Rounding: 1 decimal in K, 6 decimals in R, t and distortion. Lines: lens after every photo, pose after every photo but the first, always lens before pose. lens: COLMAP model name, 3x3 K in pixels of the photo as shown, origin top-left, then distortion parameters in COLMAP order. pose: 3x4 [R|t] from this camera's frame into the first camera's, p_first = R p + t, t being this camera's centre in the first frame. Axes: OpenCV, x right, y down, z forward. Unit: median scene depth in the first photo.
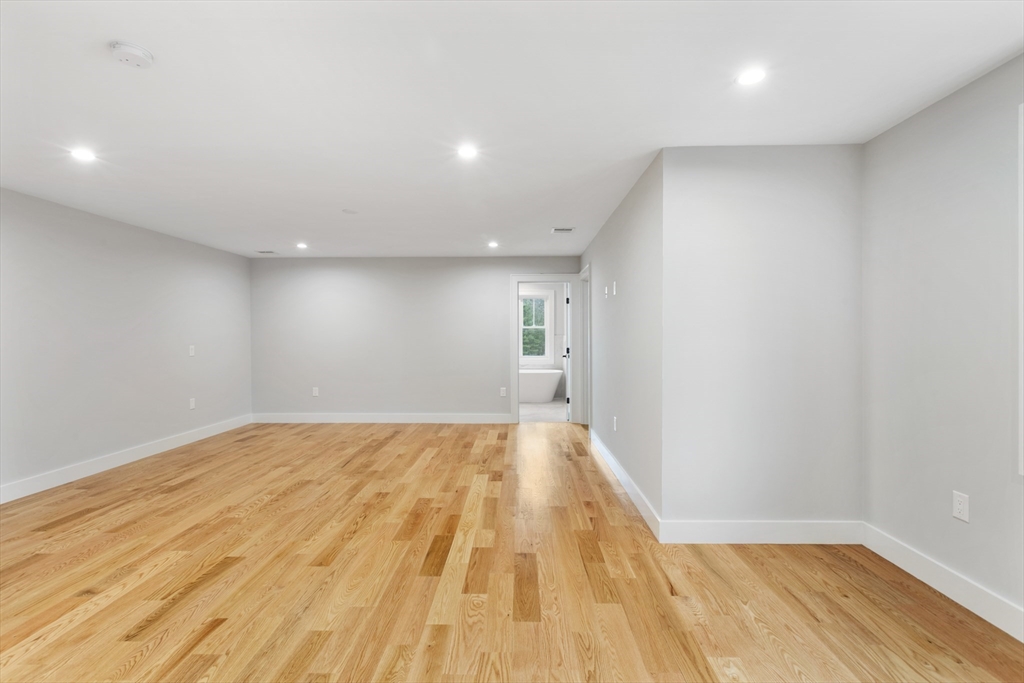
lens RADIAL K [[464.9, 0, 511.0], [0, 464.9, 339.0], [0, 0, 1]] dist [0.000960, -0.001359]
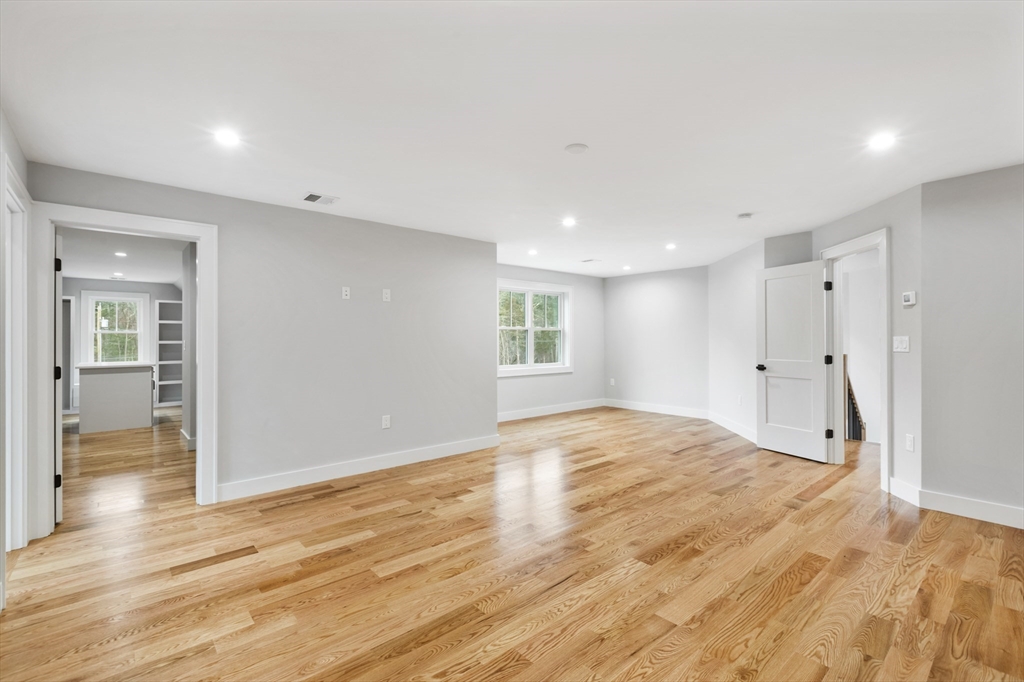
lens RADIAL K [[464.9, 0, 510.3], [0, 464.9, 339.3], [0, 0, 1]] dist [0.000960, -0.001359]
pose [[-0.677560, 0.005398, 0.735448, -1.038938], [0.009804, 0.999951, 0.001692, -0.012322], [-0.735402, 0.008357, -0.677580, 2.063018]]
